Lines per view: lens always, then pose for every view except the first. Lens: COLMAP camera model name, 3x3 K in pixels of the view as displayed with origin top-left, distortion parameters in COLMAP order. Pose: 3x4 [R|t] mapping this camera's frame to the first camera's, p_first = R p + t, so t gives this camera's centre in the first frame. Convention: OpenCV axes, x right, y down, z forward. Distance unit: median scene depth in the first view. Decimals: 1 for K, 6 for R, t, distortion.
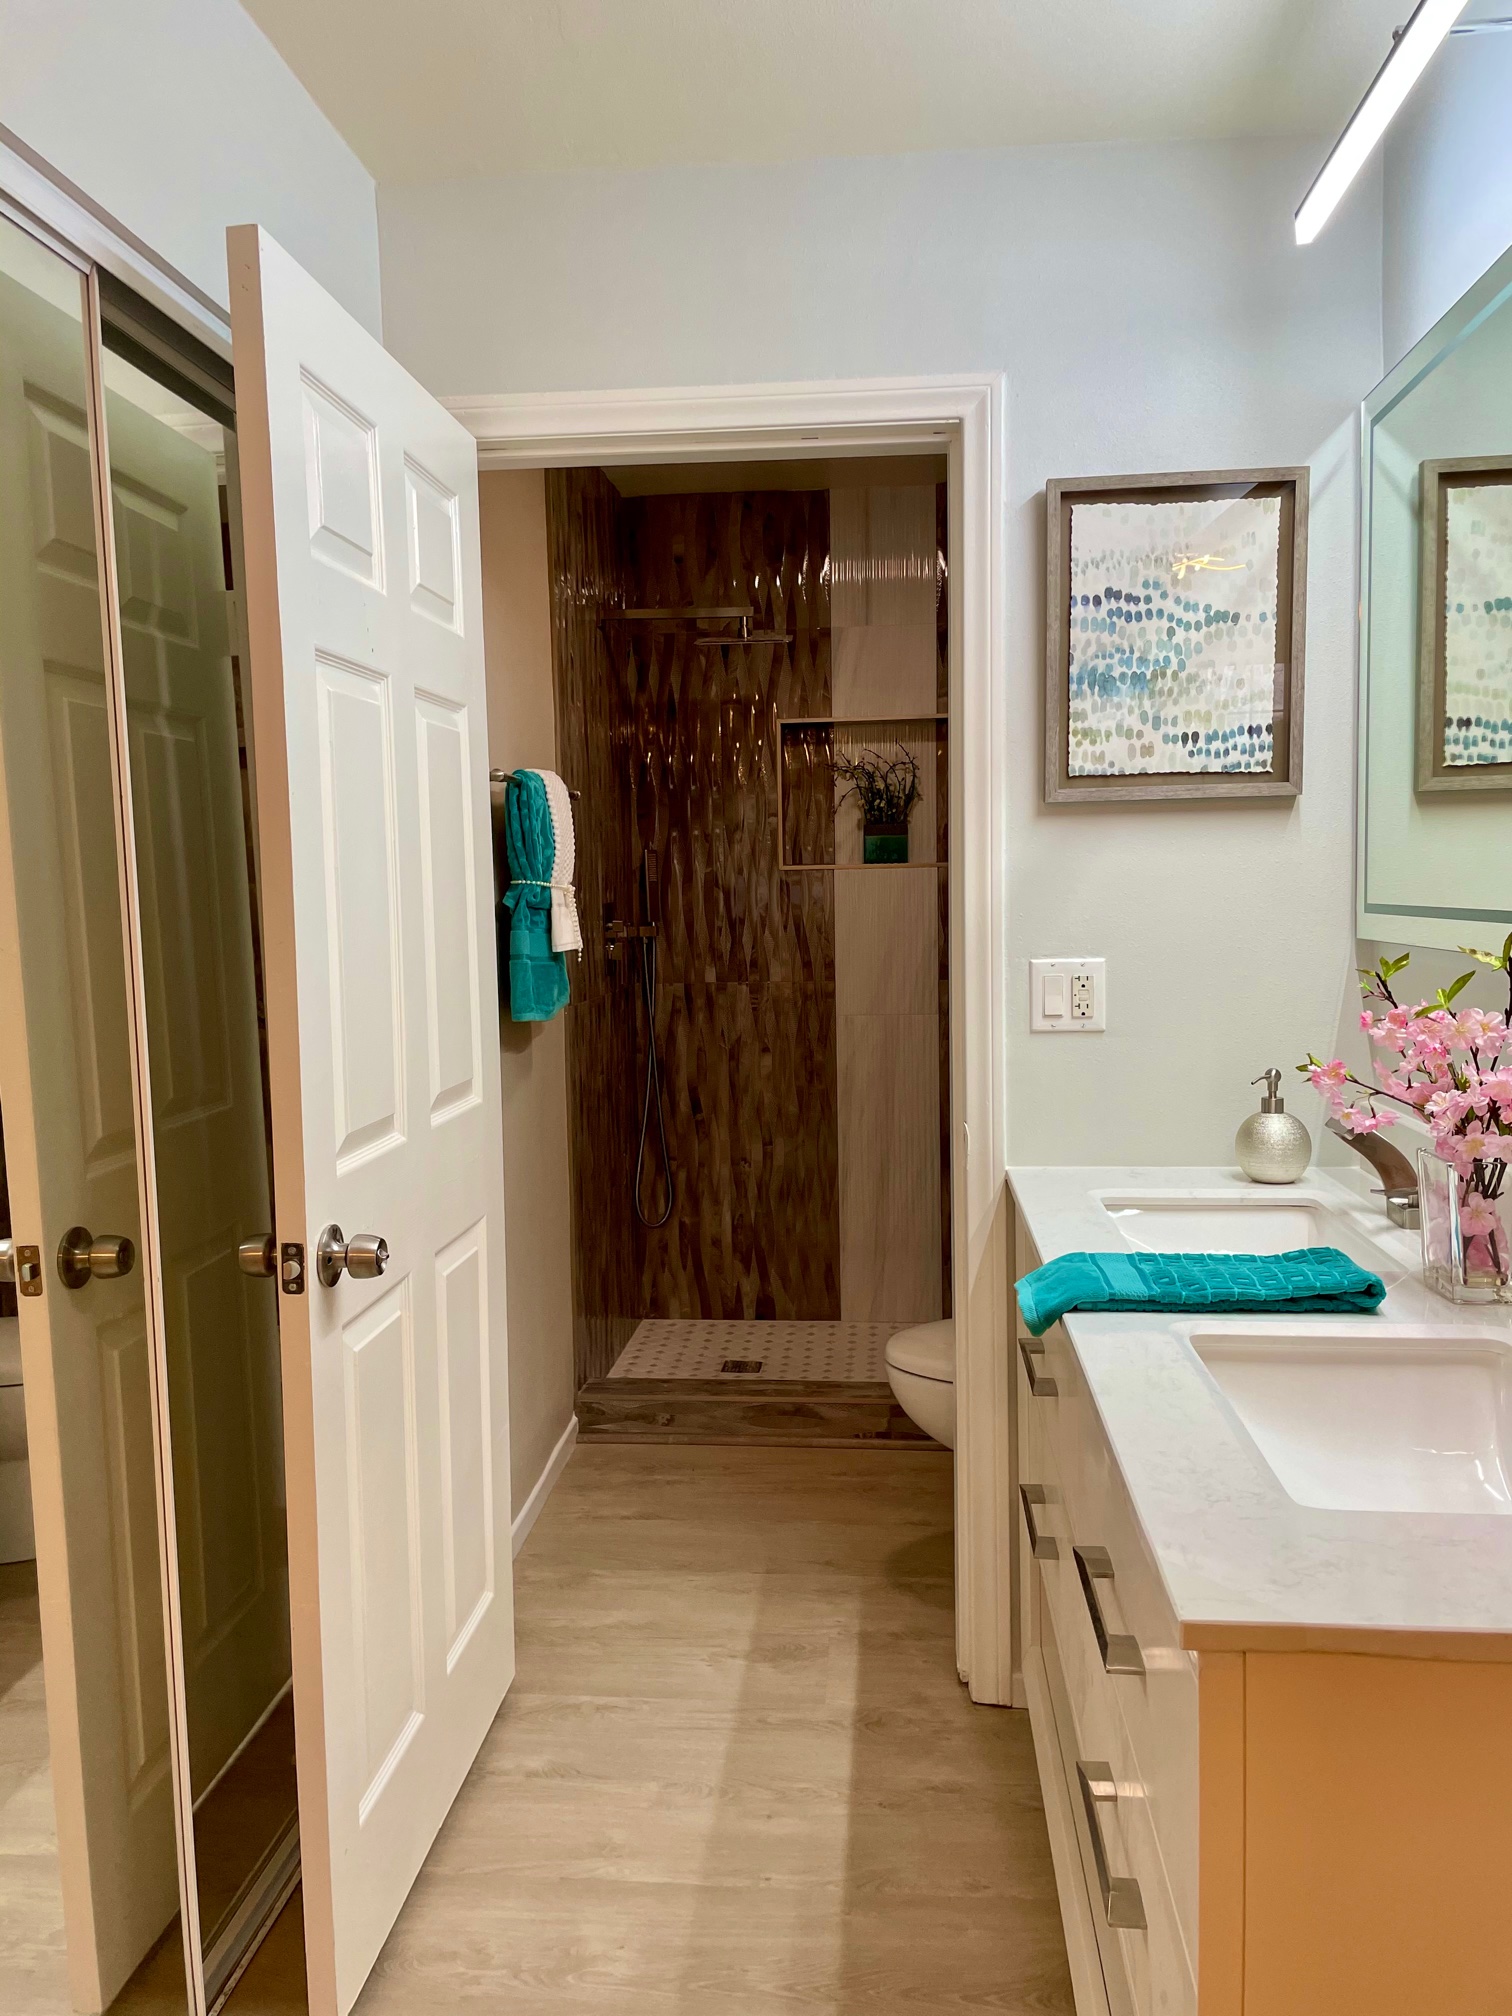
lens RADIAL K [[1518.8, 0, 764.0], [0, 1518.8, 1014.4], [0, 0, 1]] dist [0.070927, -0.096287]
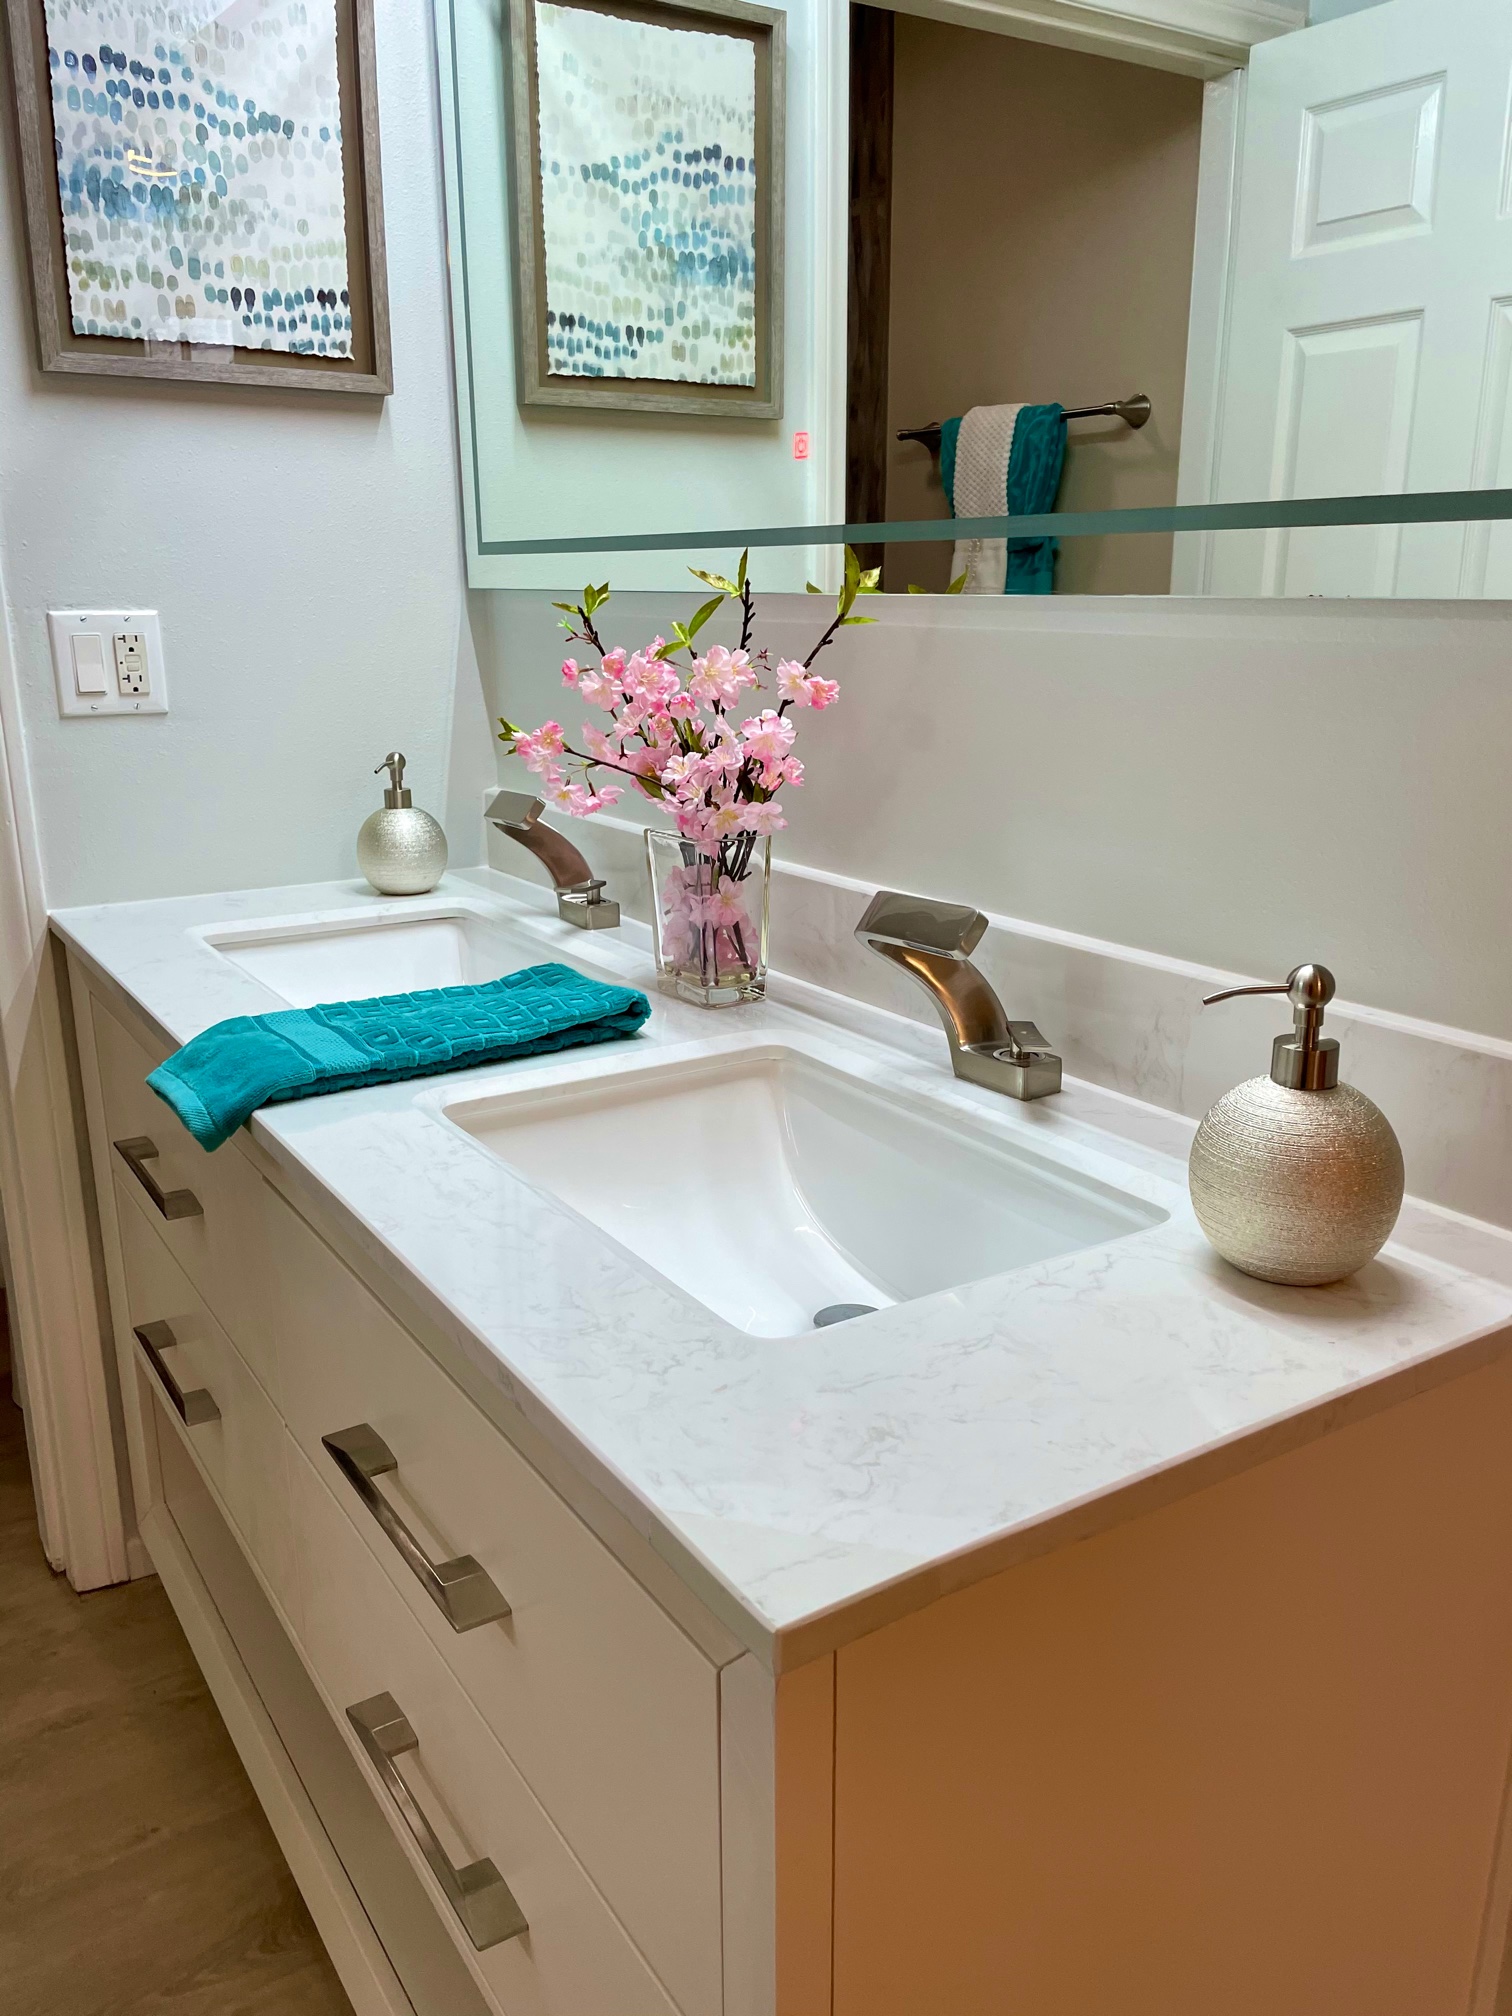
lens RADIAL K [[1518.8, 0, 764.0], [0, 1518.8, 1014.4], [0, 0, 1]] dist [0.070927, -0.096287]
pose [[0.783142, -0.150750, 0.603294, -0.020848], [0.038443, 0.980052, 0.194990, 0.021009], [-0.620654, -0.129512, 0.773315, 0.237718]]
